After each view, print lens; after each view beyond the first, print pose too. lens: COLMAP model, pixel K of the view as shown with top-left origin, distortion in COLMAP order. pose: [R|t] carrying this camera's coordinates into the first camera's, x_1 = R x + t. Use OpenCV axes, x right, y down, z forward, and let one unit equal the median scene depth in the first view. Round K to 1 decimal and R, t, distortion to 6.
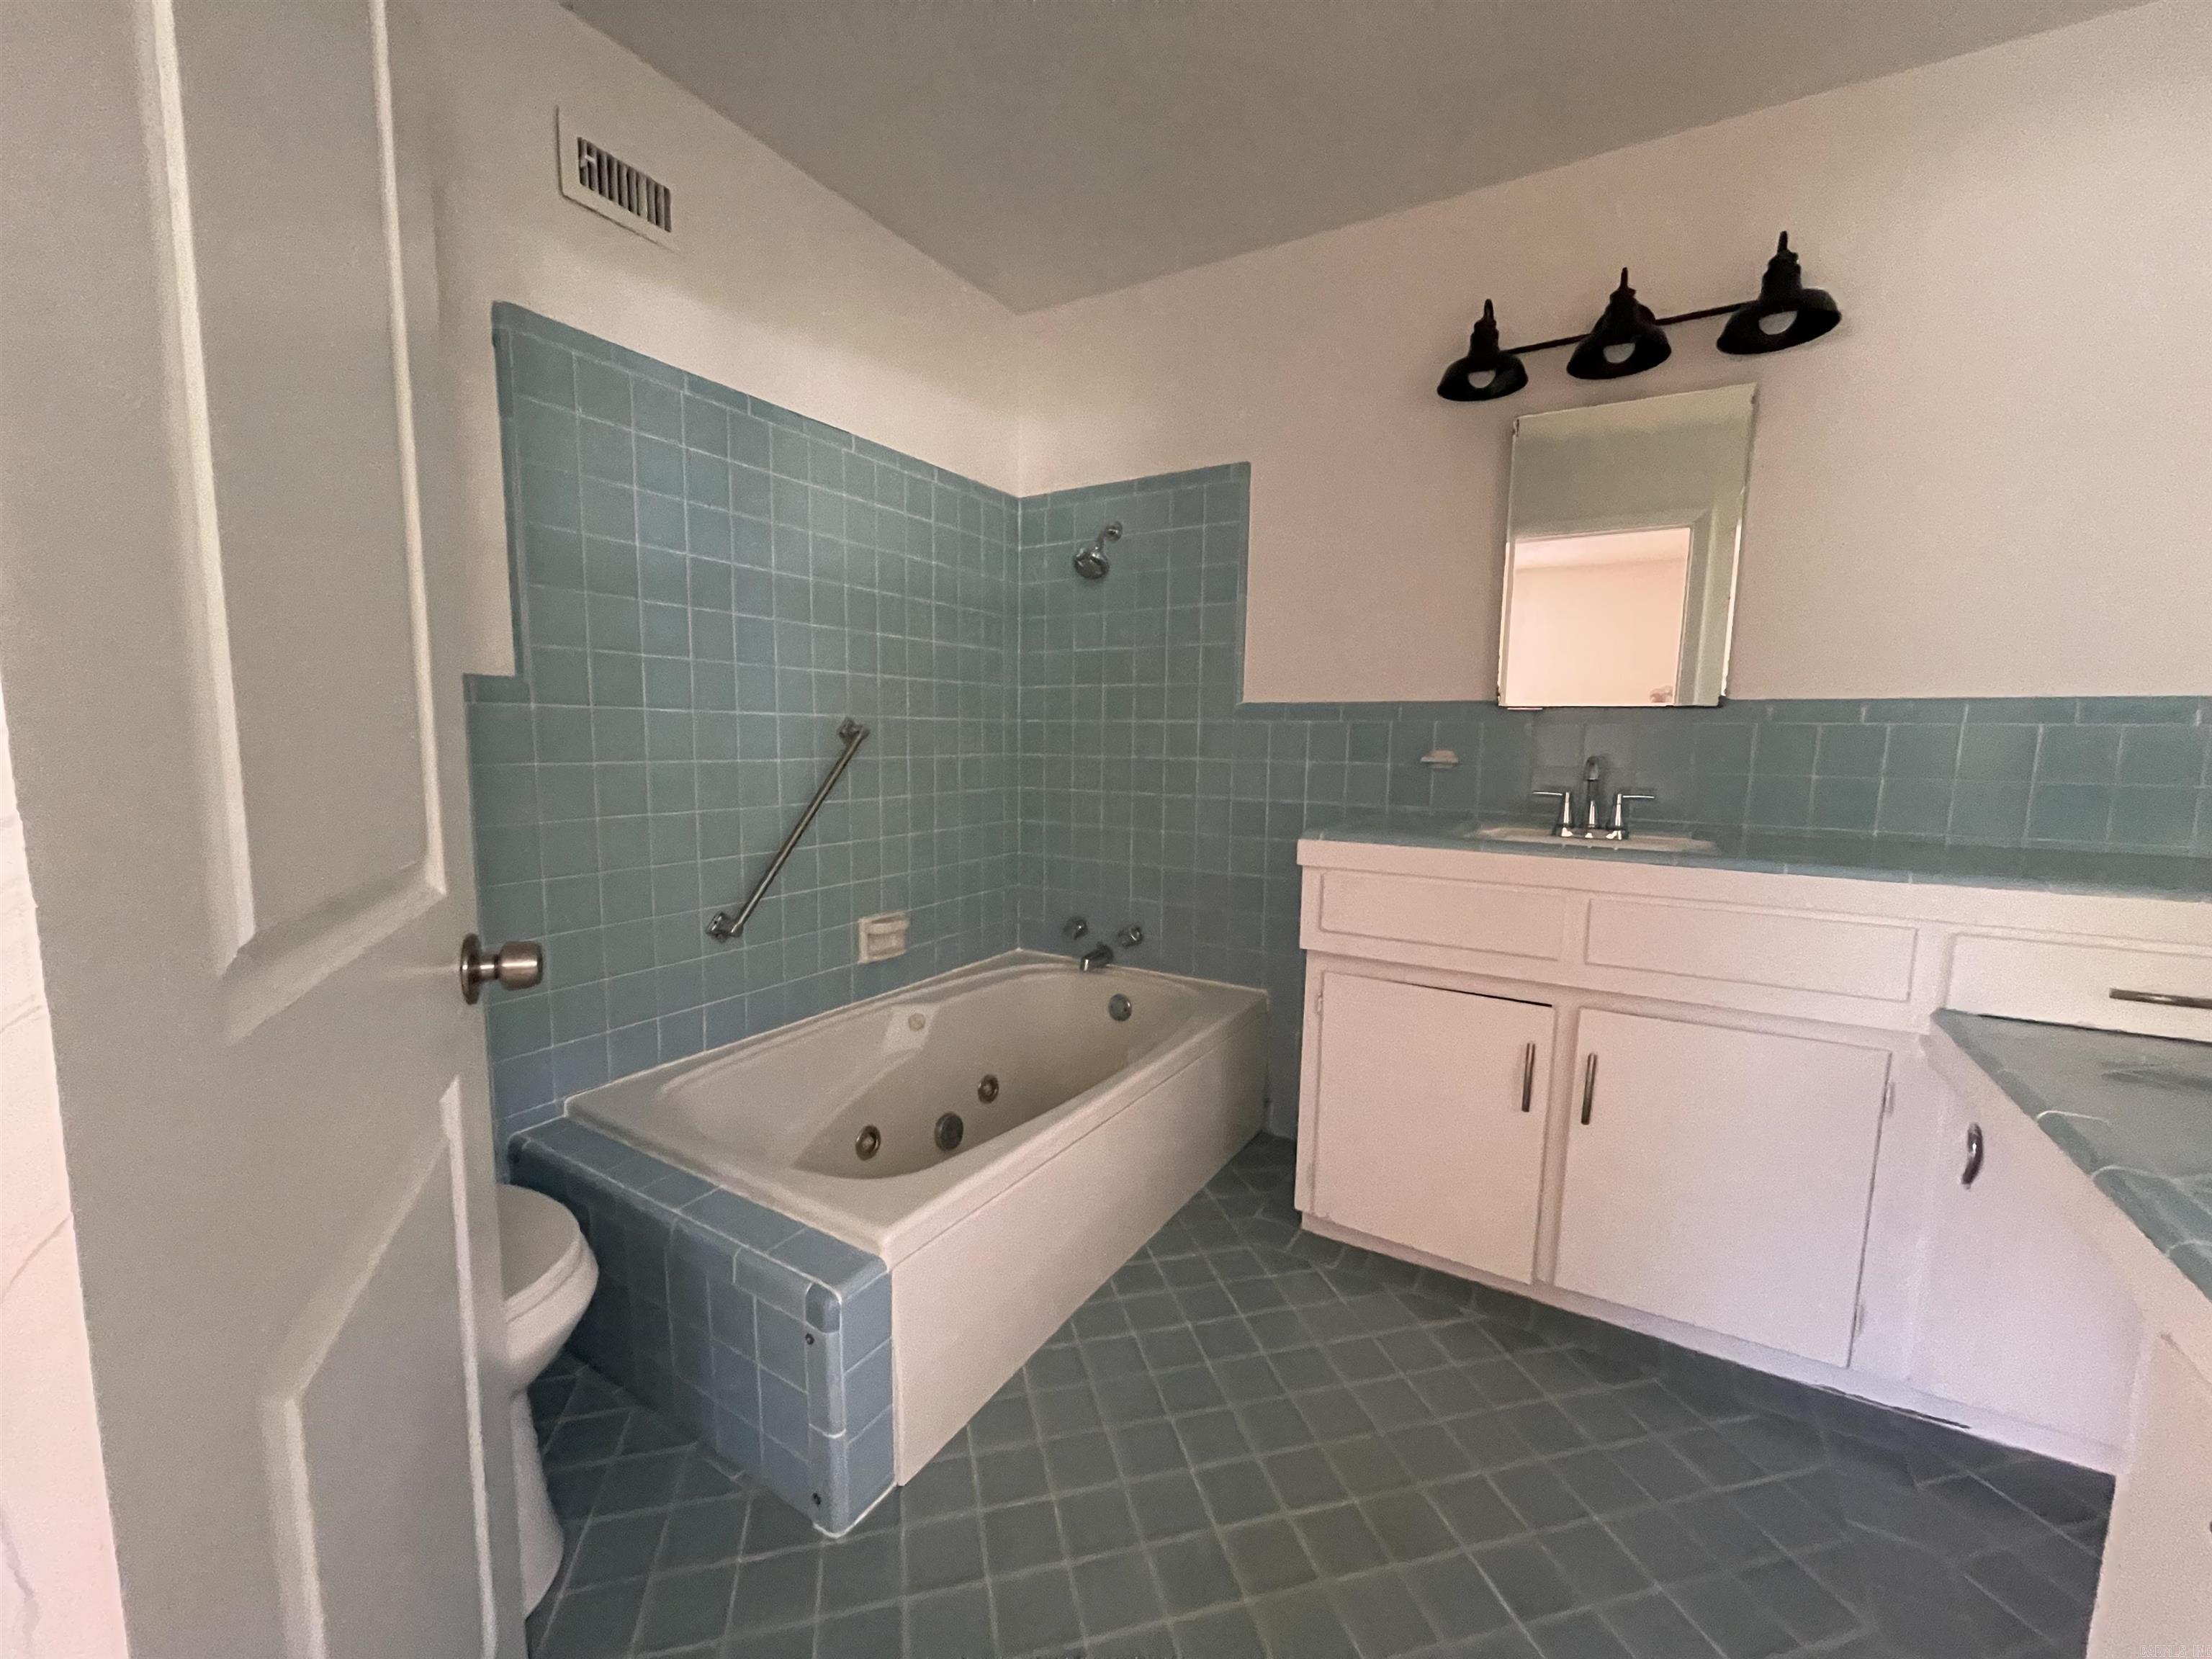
lens RADIAL K [[895.6, 0, 1108.7], [0, 895.6, 840.0], [0, 0, 1]] dist [0.006418, 0.000367]
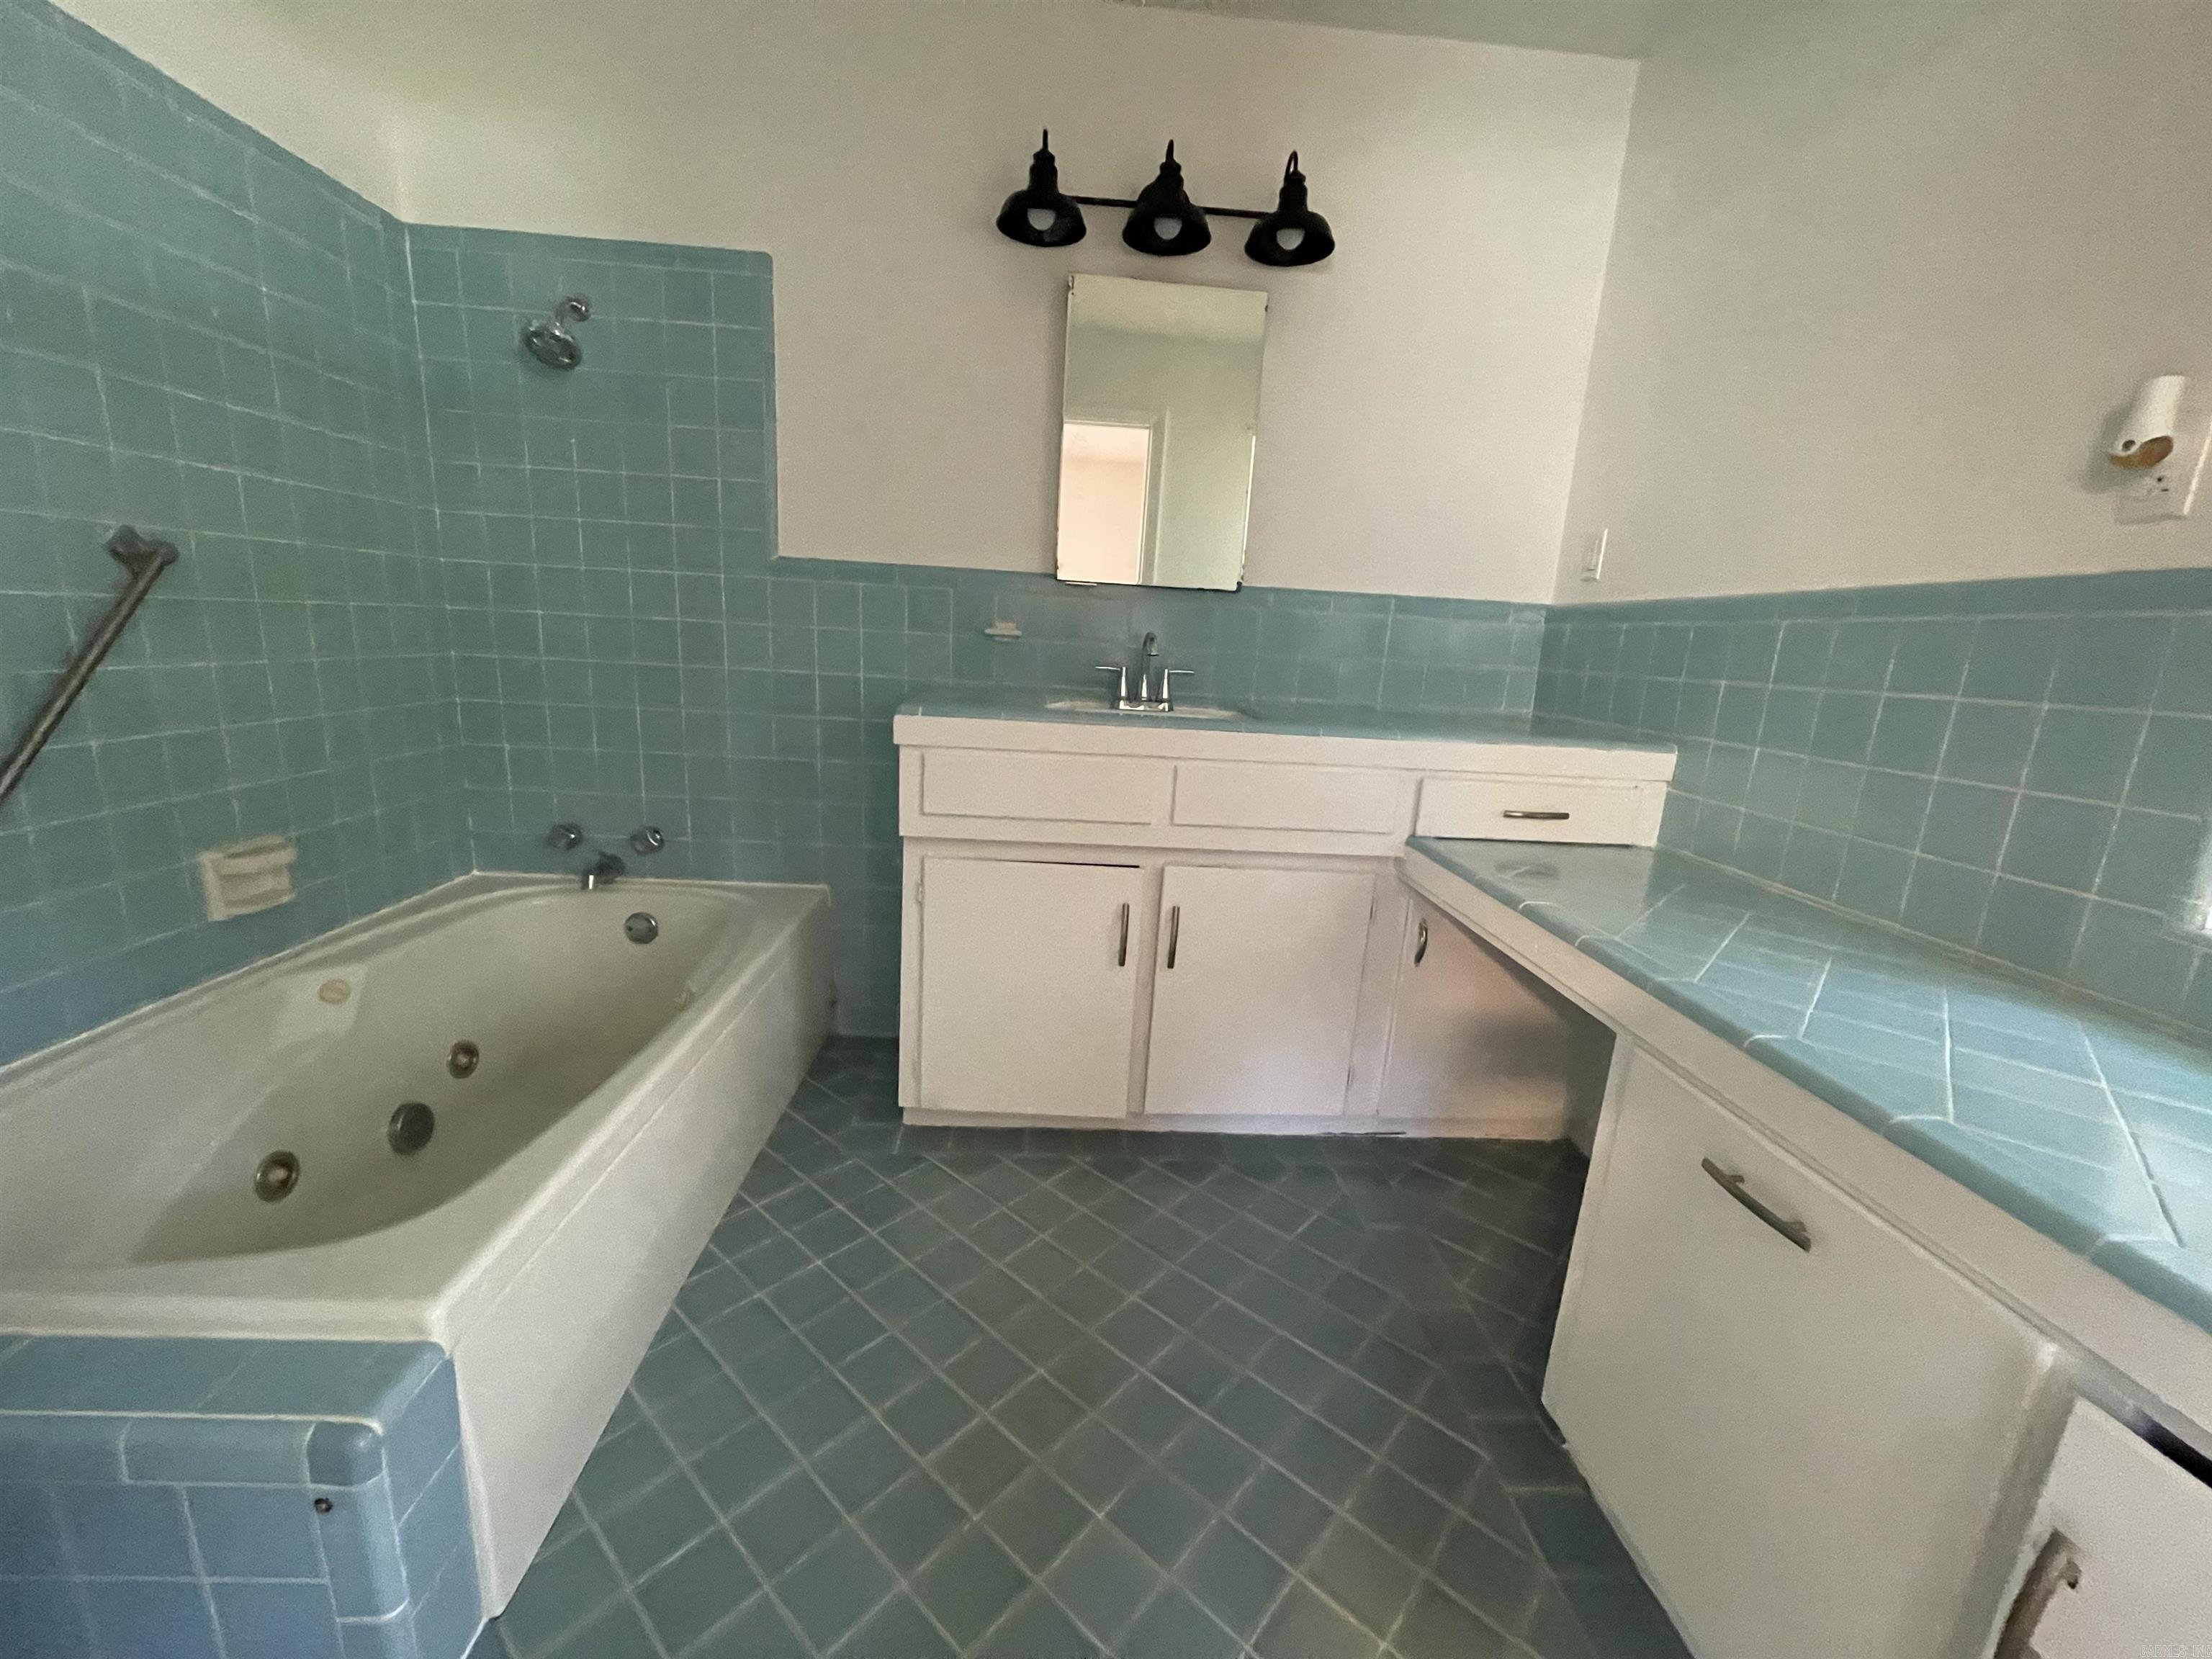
lens RADIAL K [[895.6, 0, 1099.4], [0, 895.6, 834.5], [0, 0, 1]] dist [0.006418, 0.000367]
pose [[0.830074, -0.091057, 0.550169, -0.113492], [0.021093, 0.991000, 0.132193, 0.002944], [-0.557254, -0.098125, 0.824524, 0.124936]]
